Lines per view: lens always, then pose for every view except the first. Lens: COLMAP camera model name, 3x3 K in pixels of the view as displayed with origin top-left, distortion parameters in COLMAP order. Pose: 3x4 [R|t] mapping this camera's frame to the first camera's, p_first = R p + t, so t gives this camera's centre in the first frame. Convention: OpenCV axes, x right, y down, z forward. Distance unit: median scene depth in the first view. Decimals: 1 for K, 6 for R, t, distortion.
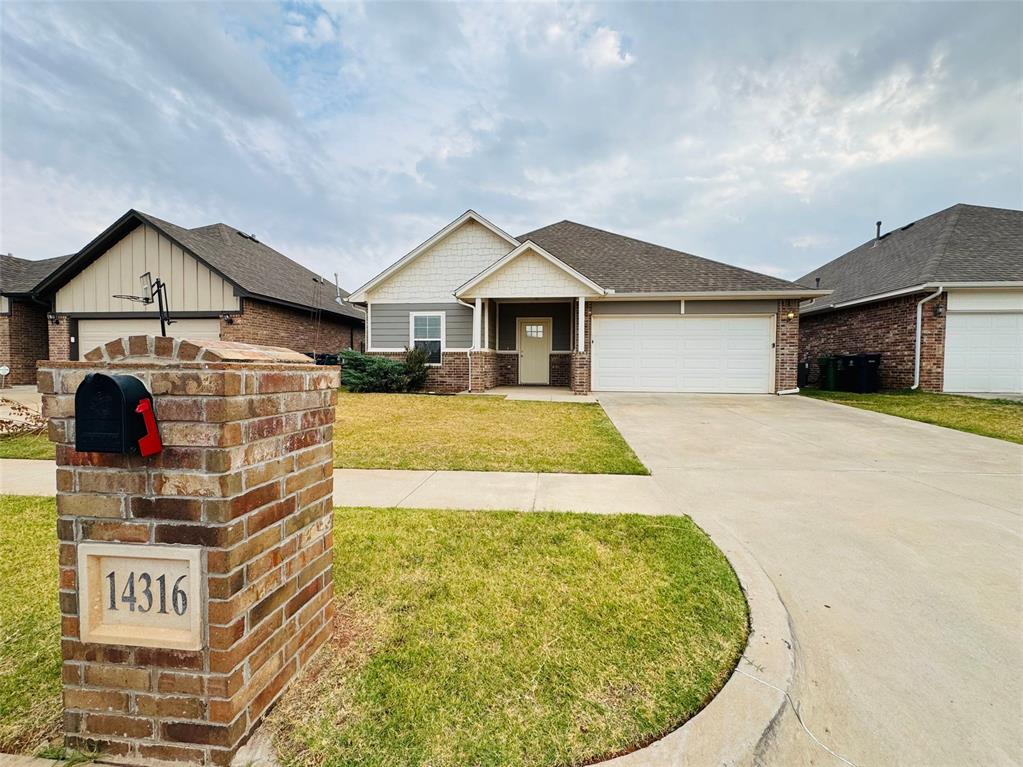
lens RADIAL K [[418.9, 0, 509.8], [0, 418.9, 380.9], [0, 0, 1]] dist [-0.003237, -0.000132]
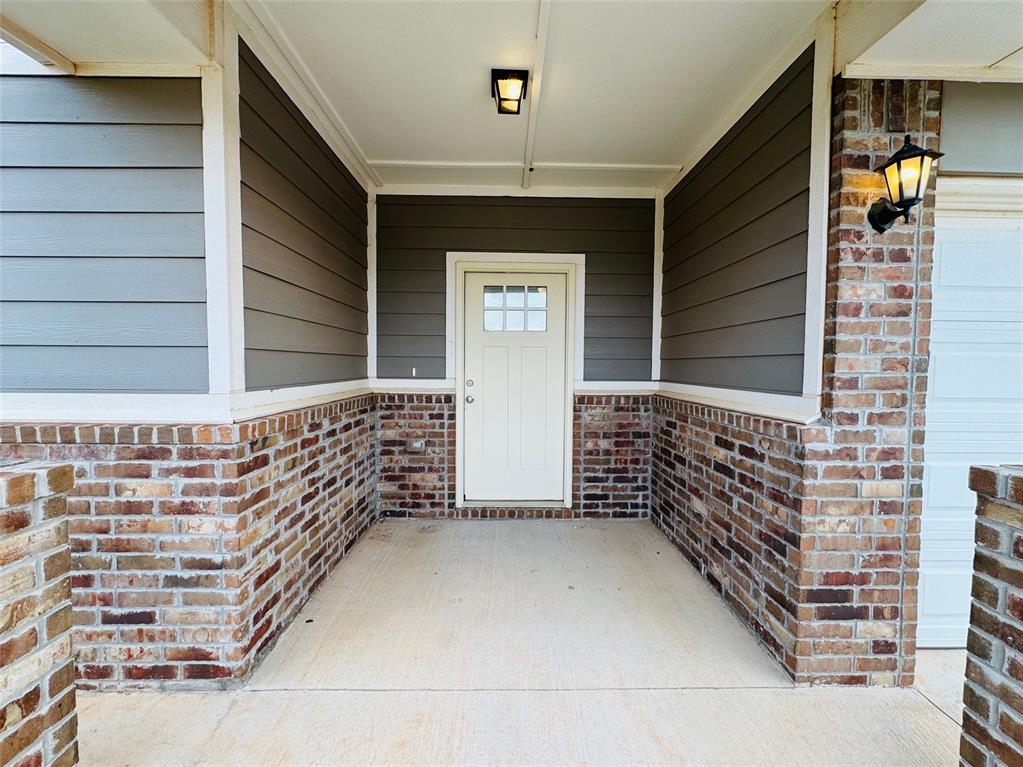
lens RADIAL K [[411.4, 0, 512.0], [0, 411.4, 380.2], [0, 0, 1]] dist [-0.000222, -0.000413]
pose [[0.992719, -0.001059, 0.120448, 0.027967], [0.000538, 0.999990, 0.004358, -0.083428], [-0.120451, -0.004261, 0.992710, 0.839890]]
